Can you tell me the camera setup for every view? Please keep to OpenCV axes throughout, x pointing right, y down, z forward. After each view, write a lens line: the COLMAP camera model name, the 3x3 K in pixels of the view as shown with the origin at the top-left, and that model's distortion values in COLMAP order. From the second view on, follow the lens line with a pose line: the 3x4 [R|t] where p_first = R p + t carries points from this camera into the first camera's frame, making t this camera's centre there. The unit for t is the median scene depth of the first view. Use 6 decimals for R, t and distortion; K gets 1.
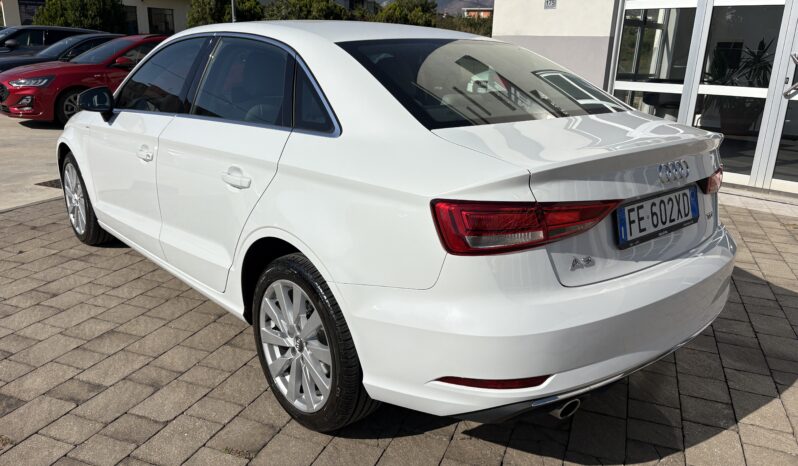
lens RADIAL K [[610.7, 0, 398.7], [0, 610.7, 232.3], [0, 0, 1]] dist [0.036467, -0.038200]
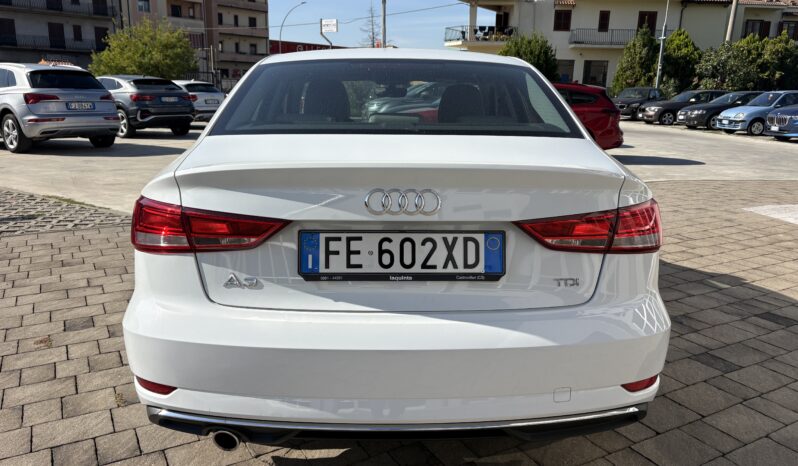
lens RADIAL K [[610.7, 0, 400.8], [0, 610.7, 232.9], [0, 0, 1]] dist [0.036467, -0.038200]
pose [[0.769059, 0.128510, -0.626126, 0.888572], [-0.176123, 0.984264, -0.014312, -0.043879], [0.614435, 0.121282, 0.779590, 0.359427]]
